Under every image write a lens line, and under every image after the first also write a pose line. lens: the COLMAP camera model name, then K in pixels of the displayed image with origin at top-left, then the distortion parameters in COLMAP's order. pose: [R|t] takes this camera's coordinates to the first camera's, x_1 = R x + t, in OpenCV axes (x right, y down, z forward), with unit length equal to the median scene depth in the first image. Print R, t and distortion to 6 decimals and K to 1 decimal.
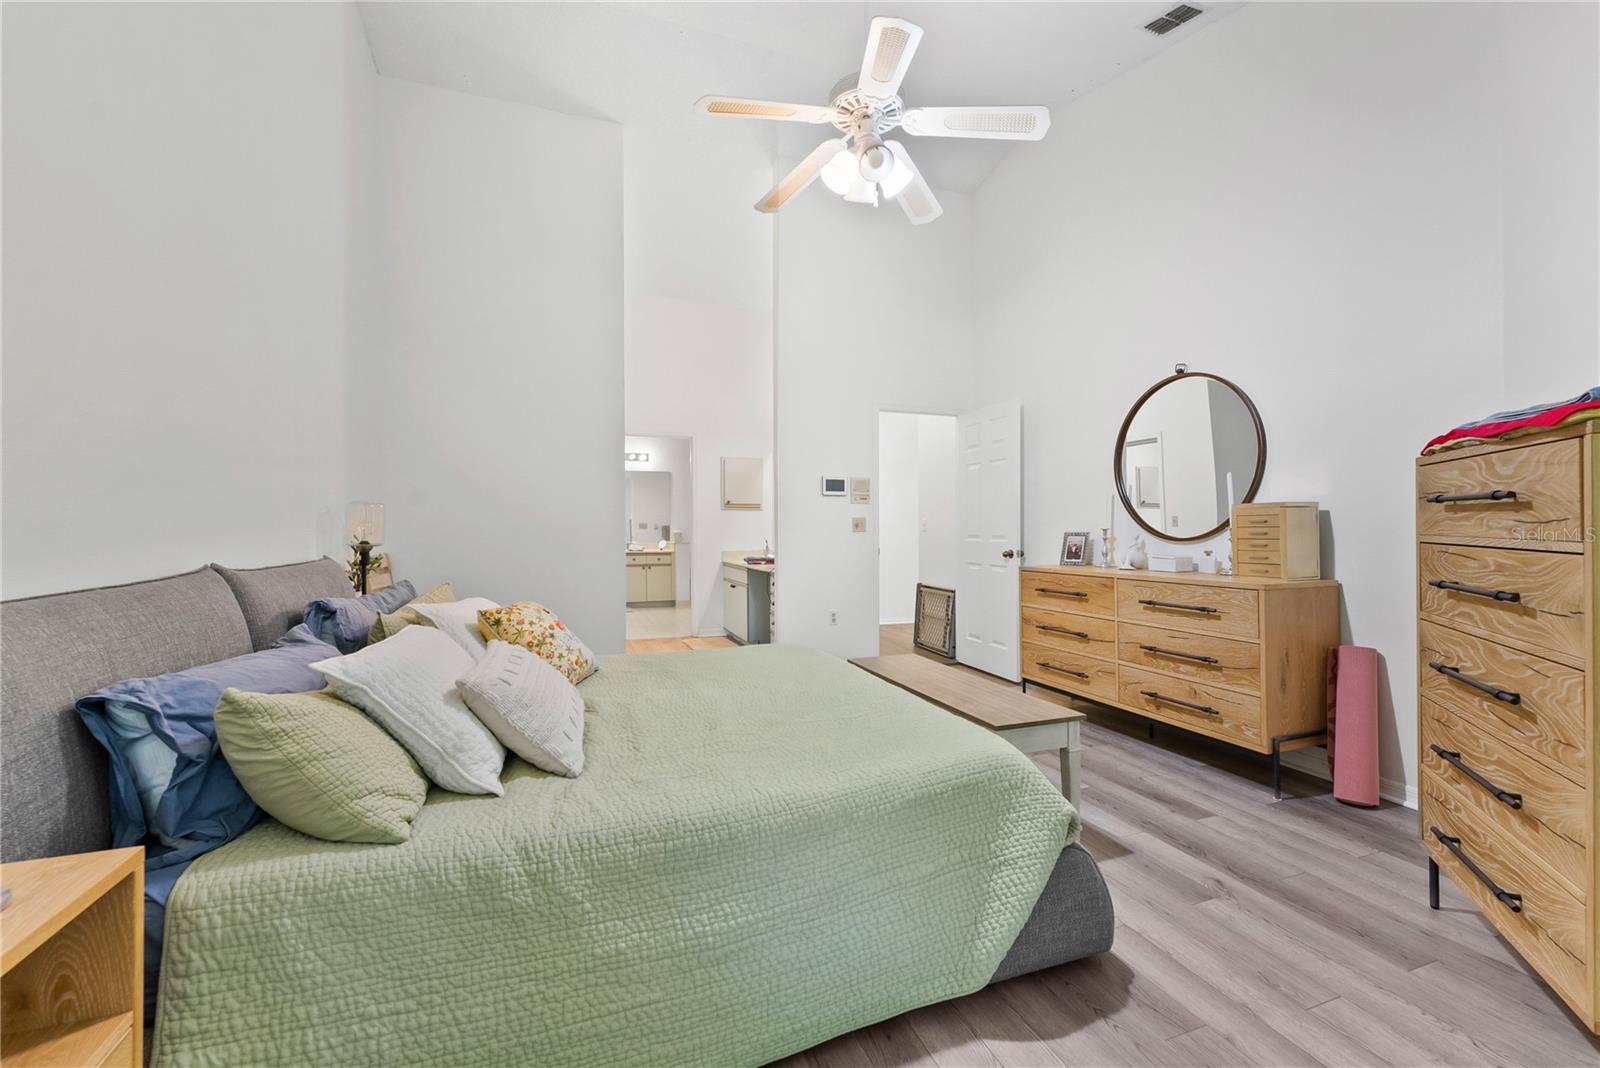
lens RADIAL K [[671.3, 0, 789.6], [0, 671.3, 514.5], [0, 0, 1]] dist [0.001107, -0.000116]
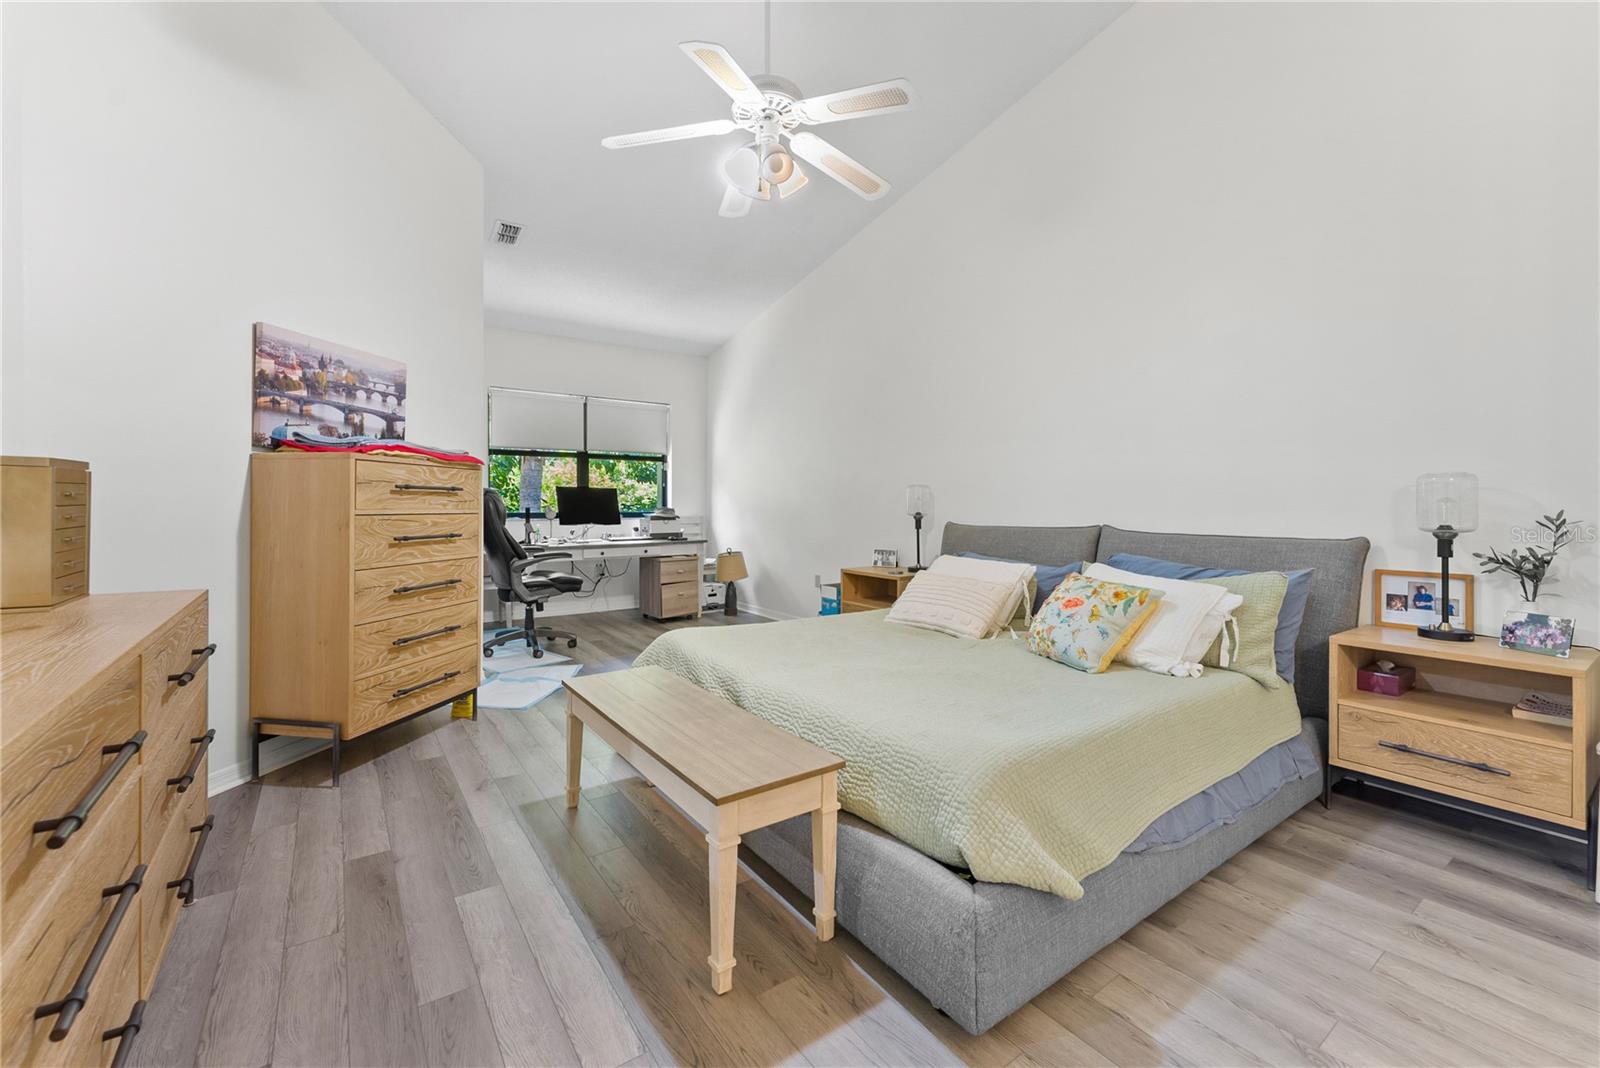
lens RADIAL K [[652.3, 0, 805.4], [0, 652.3, 514.8], [0, 0, 1]] dist [-0.002241, 0.000055]
pose [[-0.953791, -0.001230, -0.300468, 0.391518], [0.001451, 0.999961, -0.008701, 0.047478], [0.300467, -0.008735, -0.953752, 2.143697]]
